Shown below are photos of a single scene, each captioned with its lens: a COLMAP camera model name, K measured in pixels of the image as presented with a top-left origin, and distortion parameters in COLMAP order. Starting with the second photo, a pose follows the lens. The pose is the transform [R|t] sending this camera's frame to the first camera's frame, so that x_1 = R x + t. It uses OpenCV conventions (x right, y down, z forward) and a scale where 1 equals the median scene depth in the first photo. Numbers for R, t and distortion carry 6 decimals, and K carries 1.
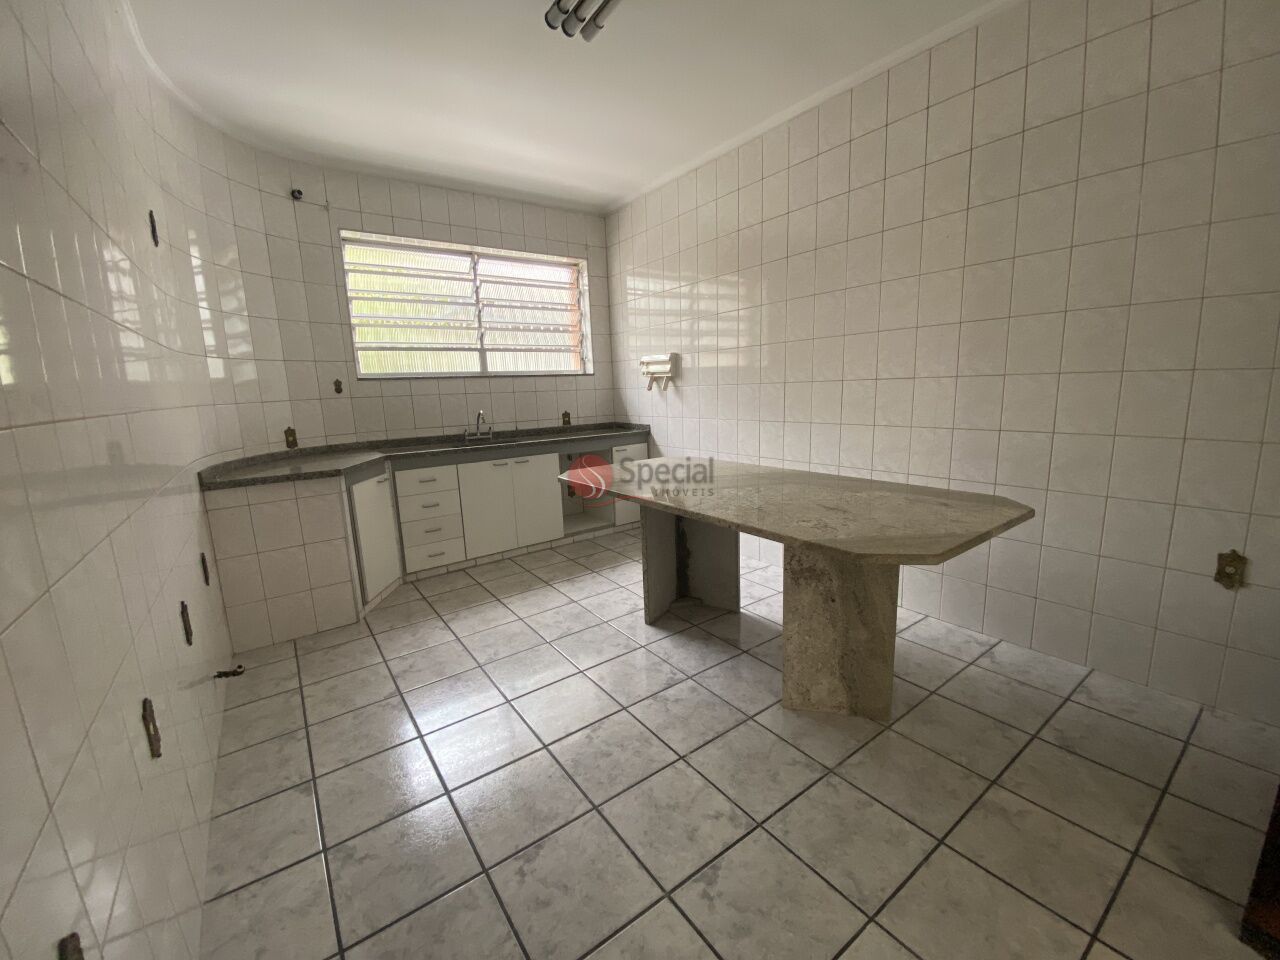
lens RADIAL K [[521.8, 0, 645.6], [0, 521.8, 481.2], [0, 0, 1]] dist [0.015966, -0.016389]
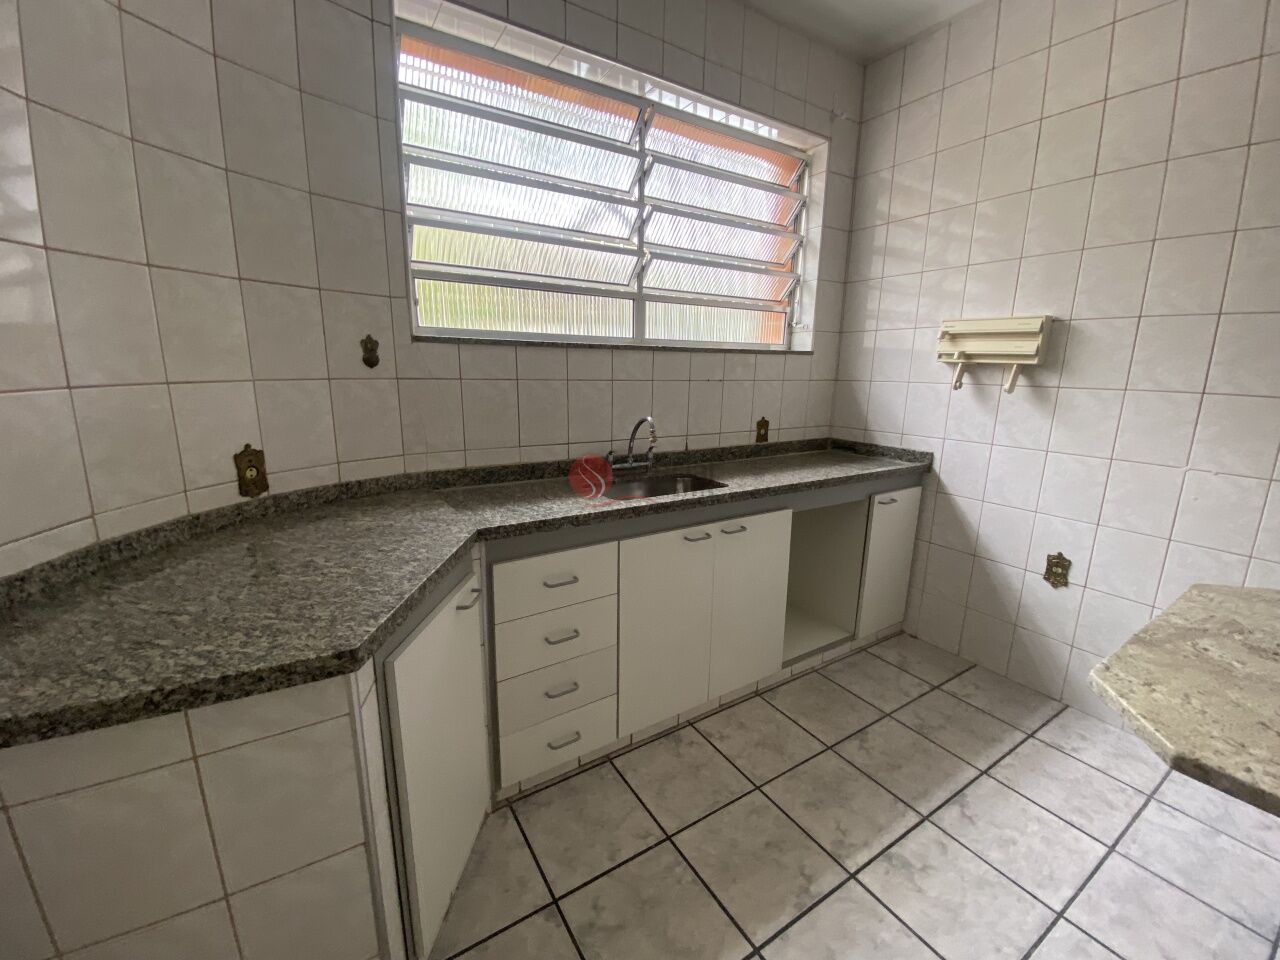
lens RADIAL K [[521.8, 0, 635.0], [0, 521.8, 475.4], [0, 0, 1]] dist [0.015966, -0.016389]
pose [[0.995720, 0.064661, -0.066031, -0.279756], [-0.063227, 0.997721, 0.023575, -0.086219], [0.067405, -0.019299, 0.997539, 0.486911]]
